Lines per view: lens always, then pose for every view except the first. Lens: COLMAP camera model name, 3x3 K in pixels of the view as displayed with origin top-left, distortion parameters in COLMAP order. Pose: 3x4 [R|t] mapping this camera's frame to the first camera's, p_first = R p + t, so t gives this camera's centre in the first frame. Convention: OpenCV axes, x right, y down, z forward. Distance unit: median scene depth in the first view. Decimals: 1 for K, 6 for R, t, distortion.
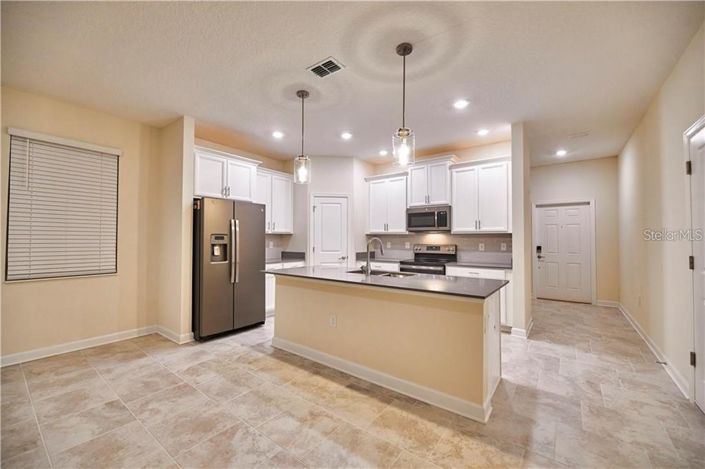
lens RADIAL K [[284.8, 0, 352.5], [0, 284.8, 234.5], [0, 0, 1]] dist [0.000290, -0.000203]
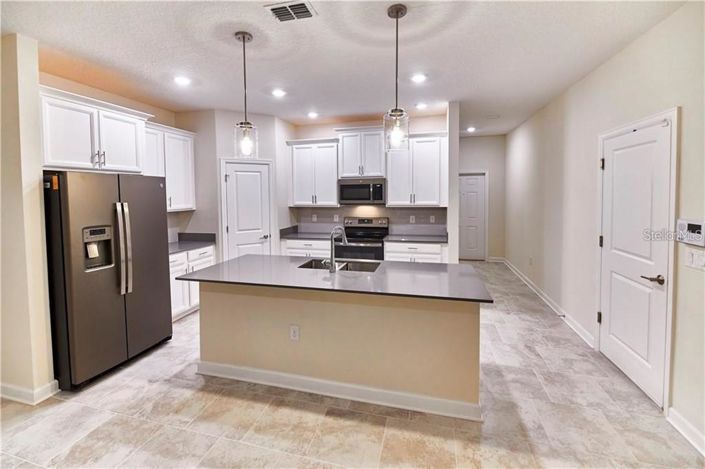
lens RADIAL K [[298.1, 0, 352.9], [0, 298.1, 205.5], [0, 0, 1]] dist [-0.002008, -0.000901]
pose [[0.924007, -0.028010, 0.381349, -0.178273], [0.006774, 0.998356, 0.056917, -0.083128], [-0.382316, -0.050009, 0.922677, 0.135644]]
